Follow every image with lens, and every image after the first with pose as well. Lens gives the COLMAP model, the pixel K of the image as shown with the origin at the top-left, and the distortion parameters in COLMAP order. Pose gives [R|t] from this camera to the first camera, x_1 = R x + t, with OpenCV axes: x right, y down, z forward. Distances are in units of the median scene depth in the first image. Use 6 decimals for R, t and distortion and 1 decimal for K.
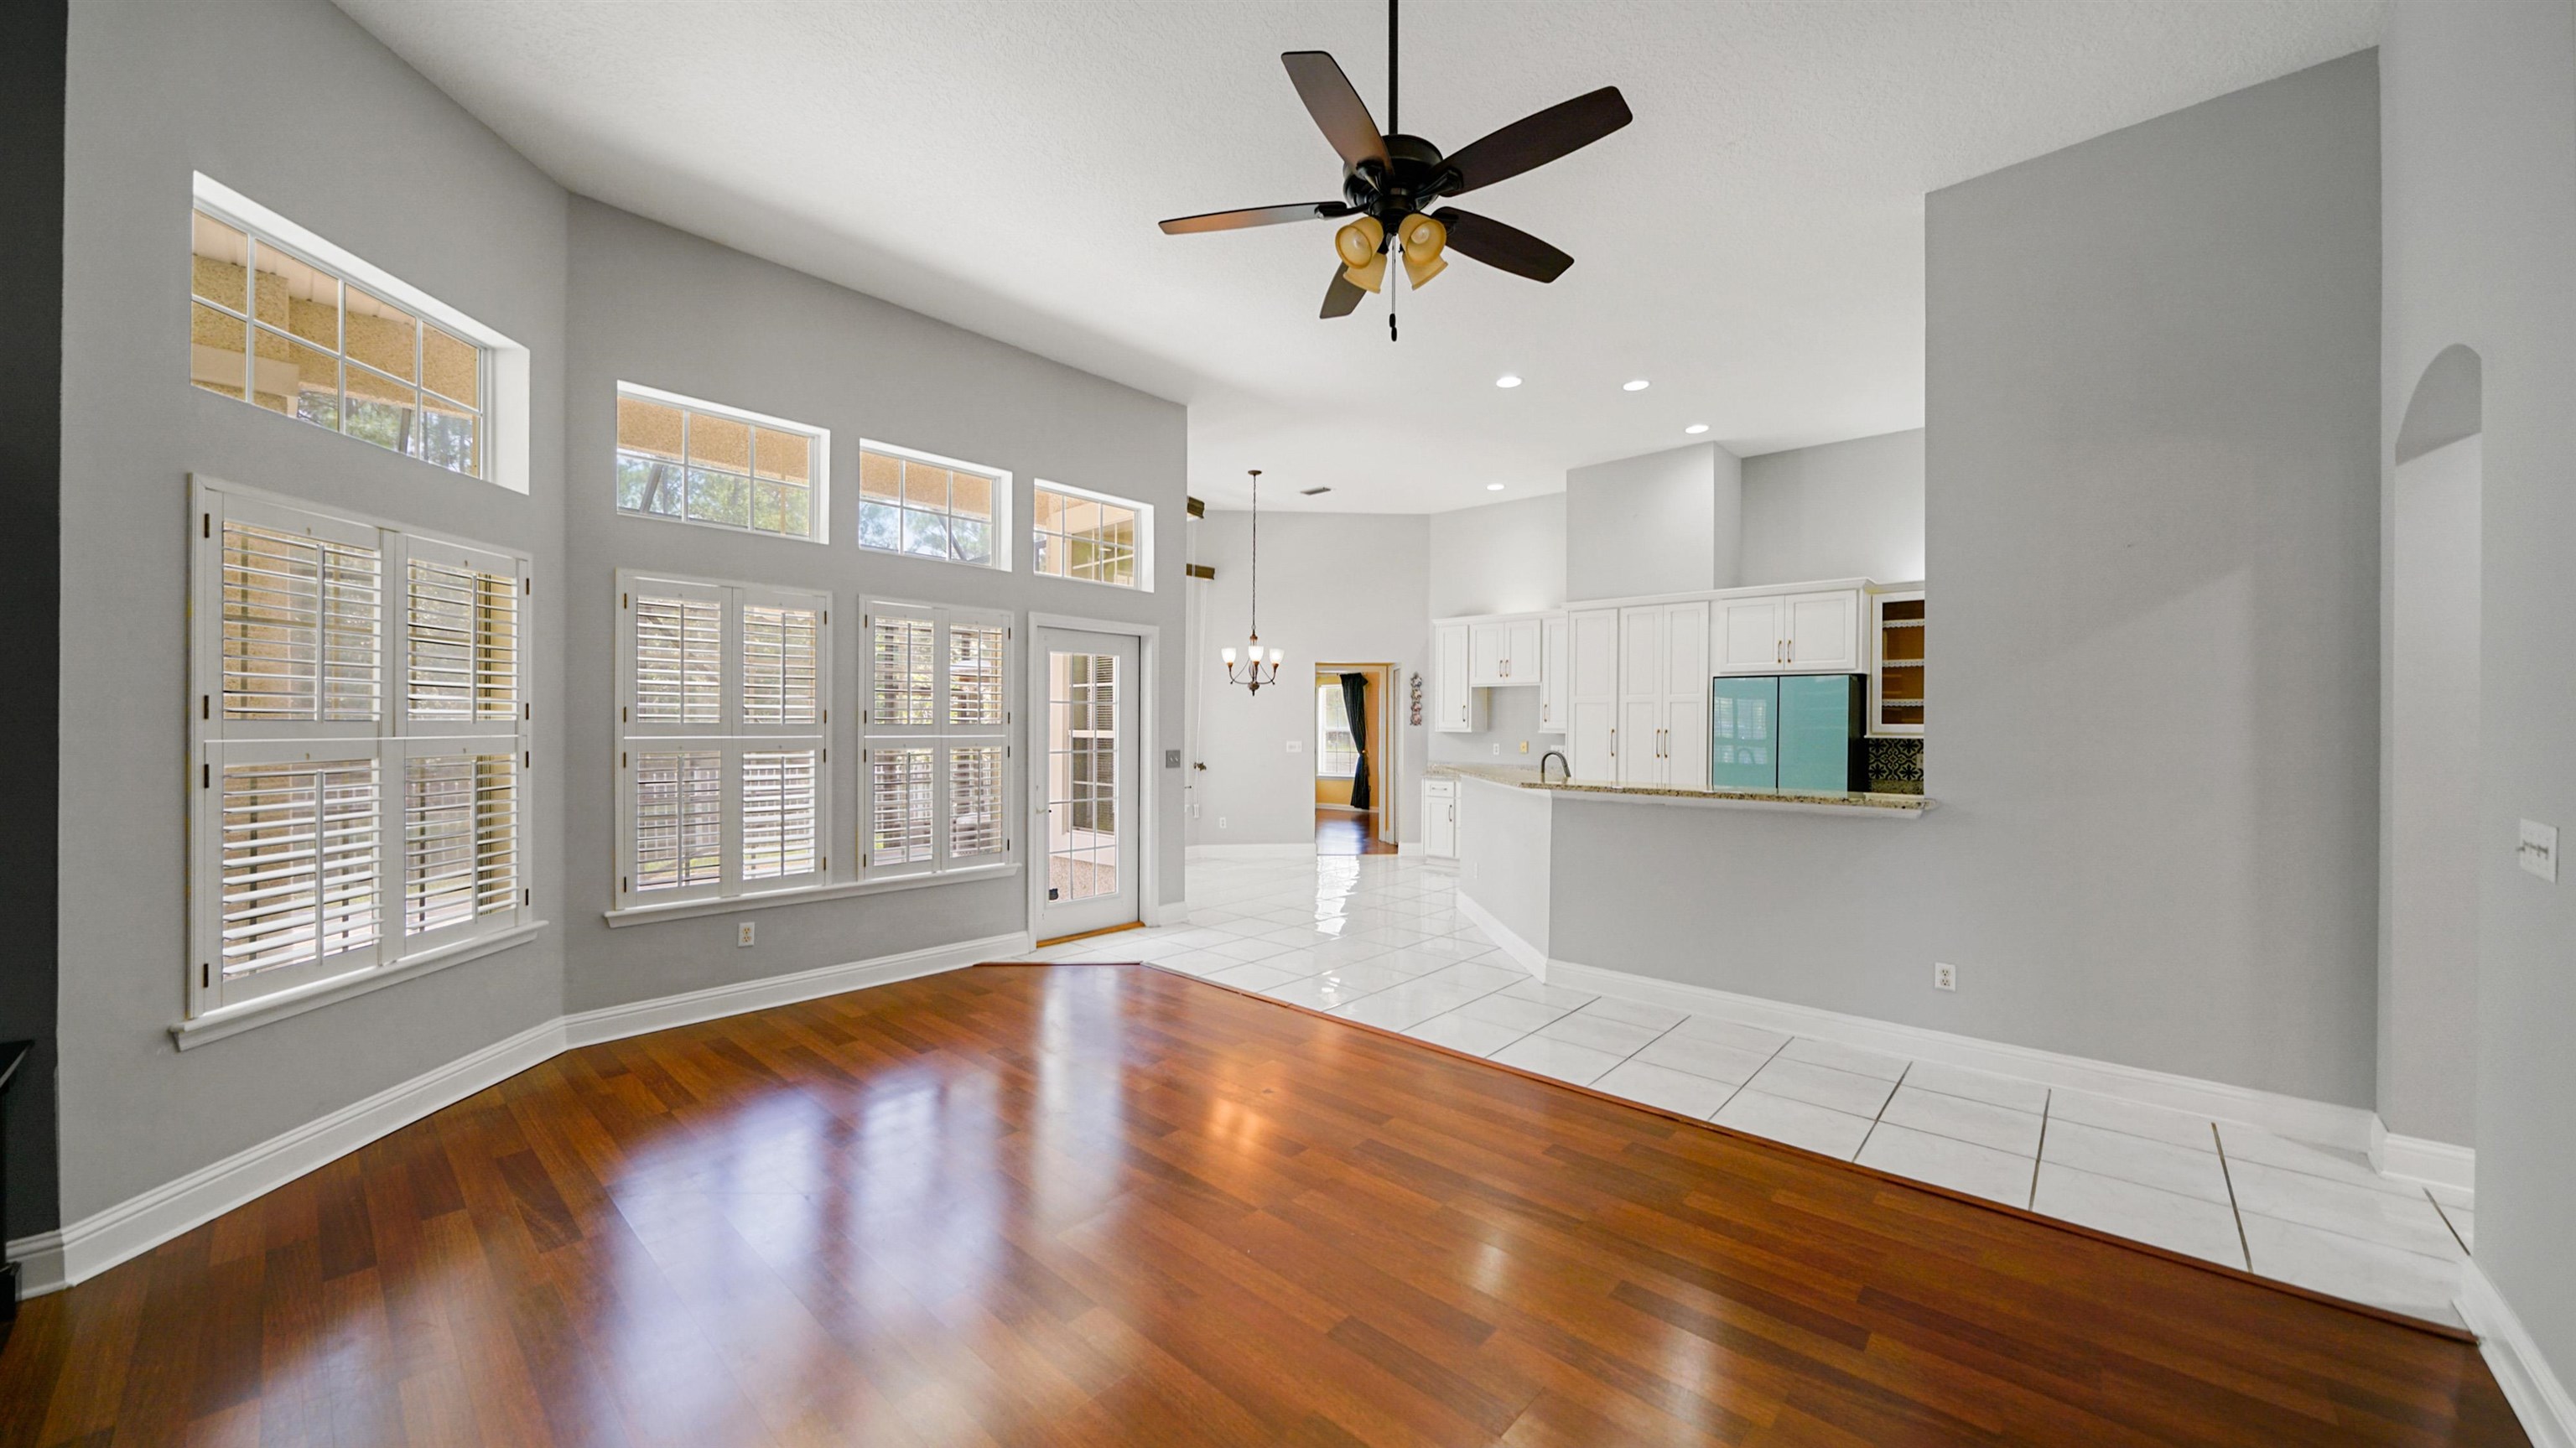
lens RADIAL K [[907.6, 0, 1307.4], [0, 907.6, 729.3], [0, 0, 1]] dist [-0.002466, -0.000520]
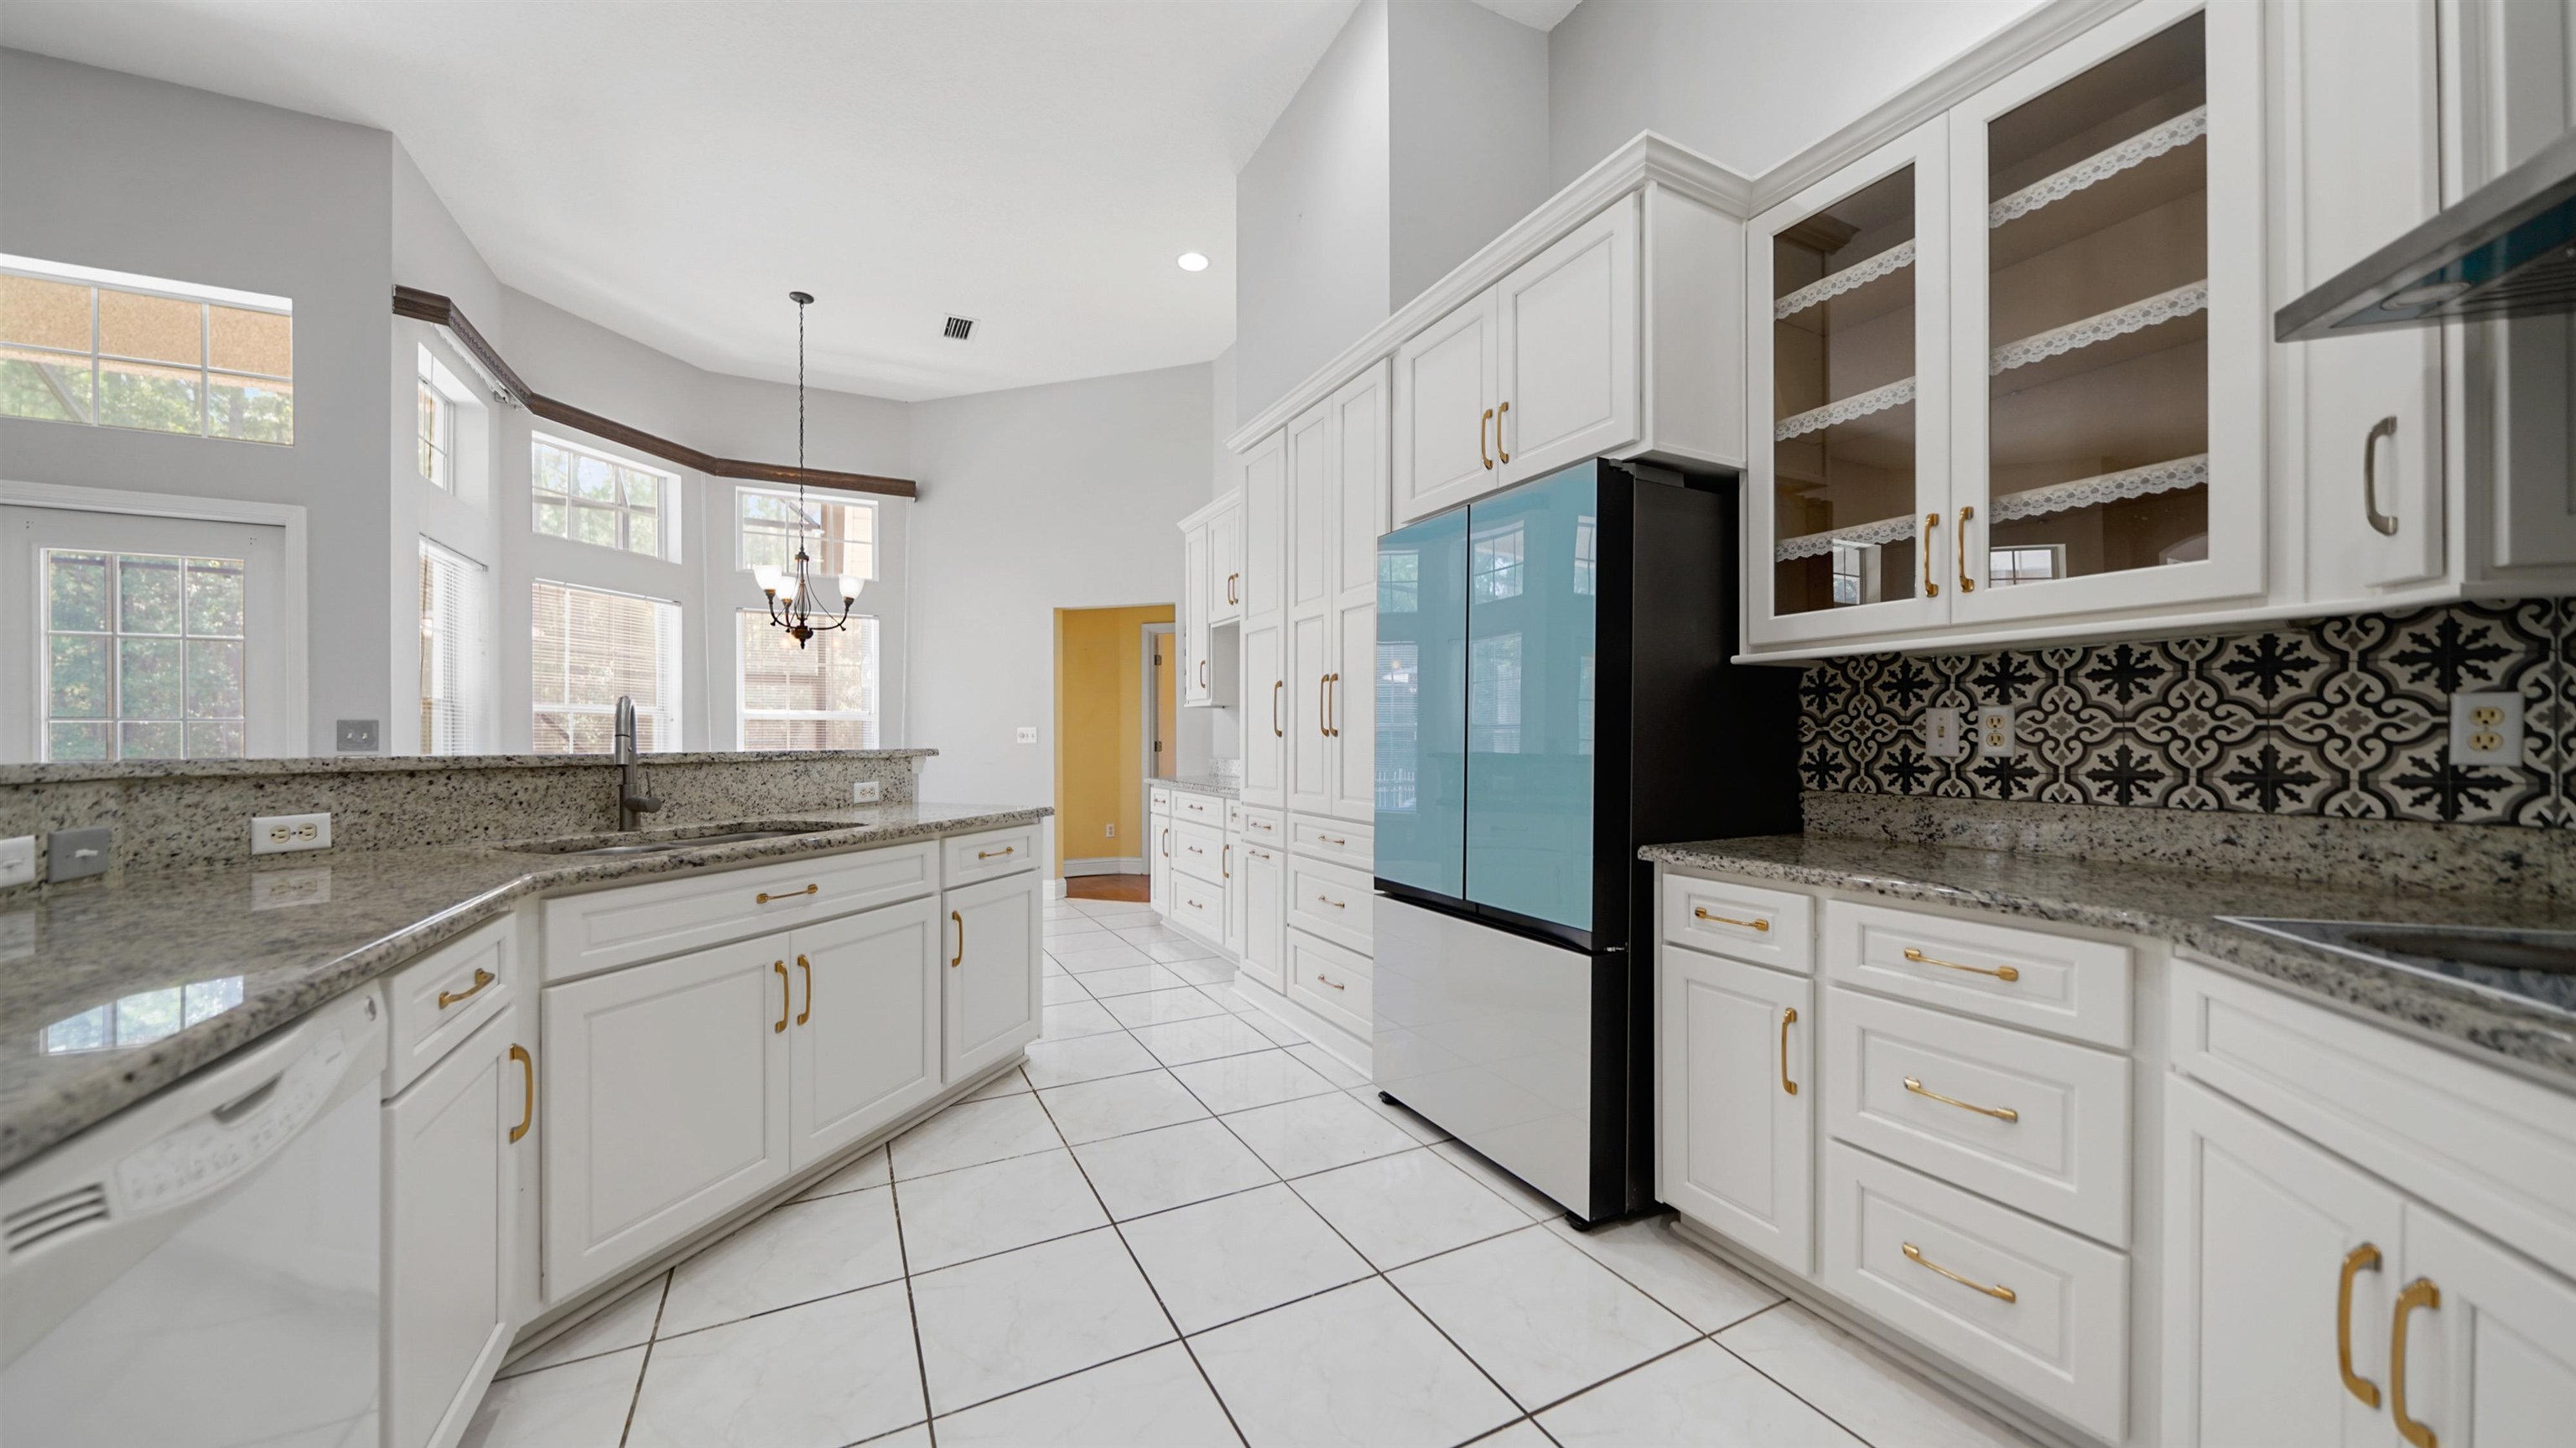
lens RADIAL K [[907.6, 0, 1302.8], [0, 907.6, 740.7], [0, 0, 1]] dist [-0.002466, -0.000520]
pose [[0.933307, -0.006114, -0.359028, 0.822011], [0.003917, 0.999969, -0.006845, 0.055260], [0.359059, 0.004982, 0.933302, 0.889305]]
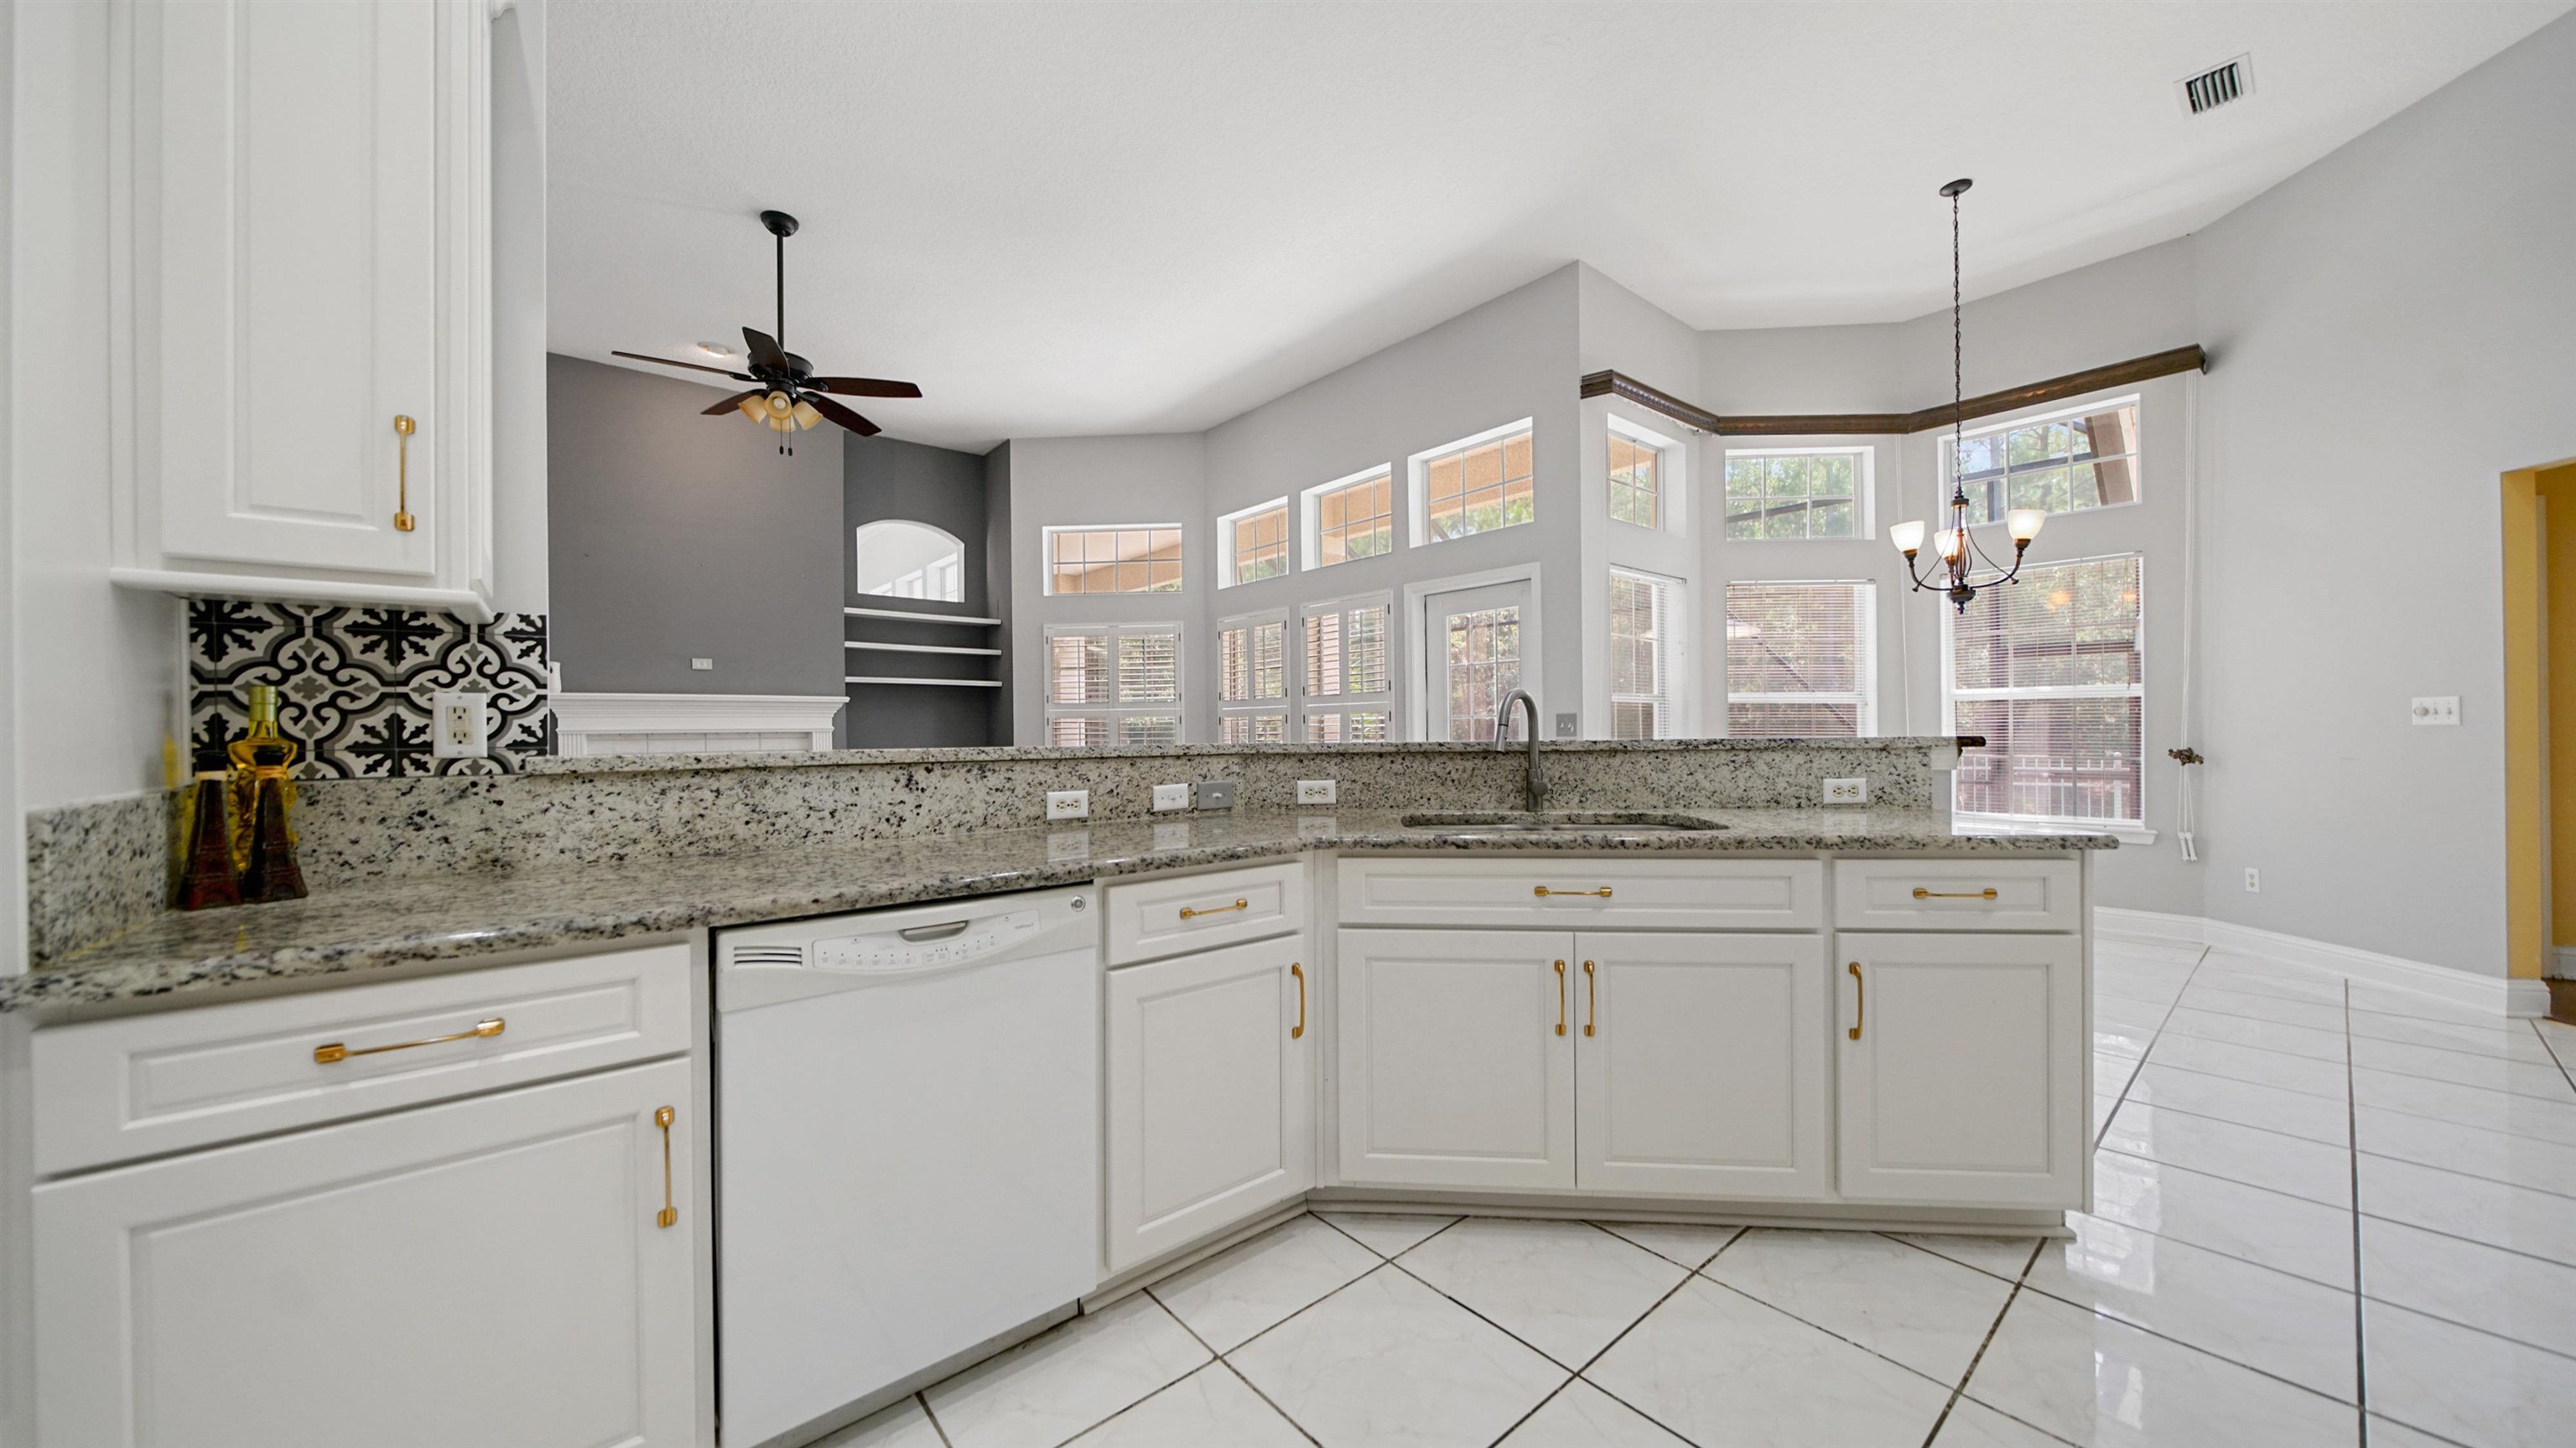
lens RADIAL K [[907.6, 0, 1278.0], [0, 907.6, 729.7], [0, 0, 1]] dist [-0.002466, -0.000520]
pose [[-0.164068, -0.007446, -0.986421, 0.862541], [0.003769, 0.999959, -0.008175, 0.054727], [0.986442, -0.005059, -0.164033, 1.159493]]
